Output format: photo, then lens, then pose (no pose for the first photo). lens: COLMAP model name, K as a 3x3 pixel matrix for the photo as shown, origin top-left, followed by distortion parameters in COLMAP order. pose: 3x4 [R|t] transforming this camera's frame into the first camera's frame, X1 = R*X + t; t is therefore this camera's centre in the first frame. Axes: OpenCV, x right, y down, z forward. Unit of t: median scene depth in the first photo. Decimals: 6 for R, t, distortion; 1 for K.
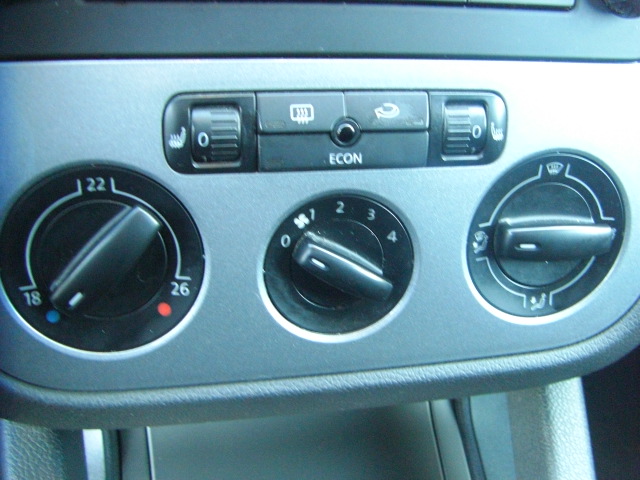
lens RADIAL K [[722.8, 0, 352.2], [0, 722.8, 266.6], [0, 0, 1]] dist [-0.143997, 0.000000]
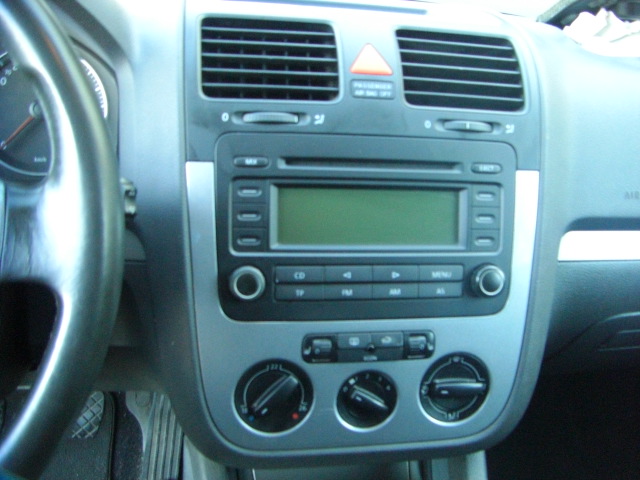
lens RADIAL K [[722.8, 0, 340.2], [0, 722.8, 249.4], [0, 0, 1]] dist [-0.143997, 0.000000]
pose [[0.999689, 0.014986, -0.019939, -0.068916], [-0.018321, 0.983633, -0.179247, -0.065976], [0.016926, 0.179557, 0.983602, -1.551416]]
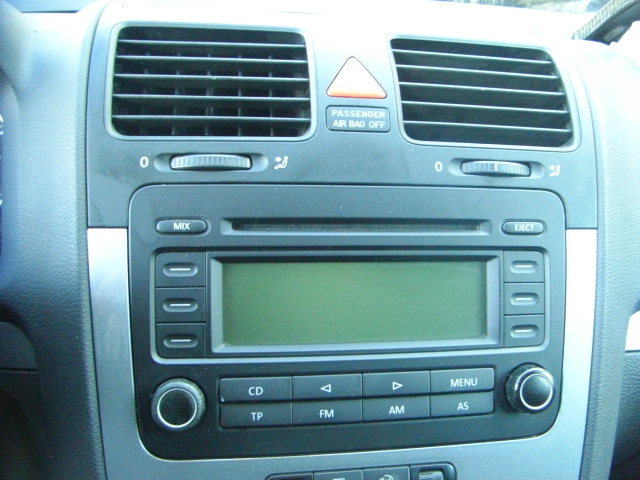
lens RADIAL K [[722.8, 0, 353.5], [0, 722.8, 246.9], [0, 0, 1]] dist [-0.143997, 0.000000]
pose [[0.999650, -0.006394, -0.025655, 0.015284], [-0.000300, 0.967507, -0.252843, -0.314016], [0.026438, 0.252762, 0.967167, -0.823162]]
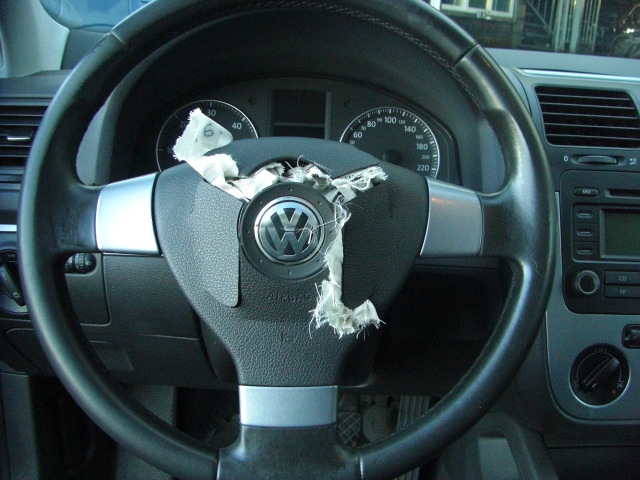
lens RADIAL K [[722.8, 0, 335.3], [0, 722.8, 248.0], [0, 0, 1]] dist [-0.143997, 0.000000]
pose [[0.986298, 0.013206, -0.164447, -0.980295], [-0.061829, 0.953728, -0.294246, 0.444609], [0.152951, 0.300382, 0.941476, -2.289182]]
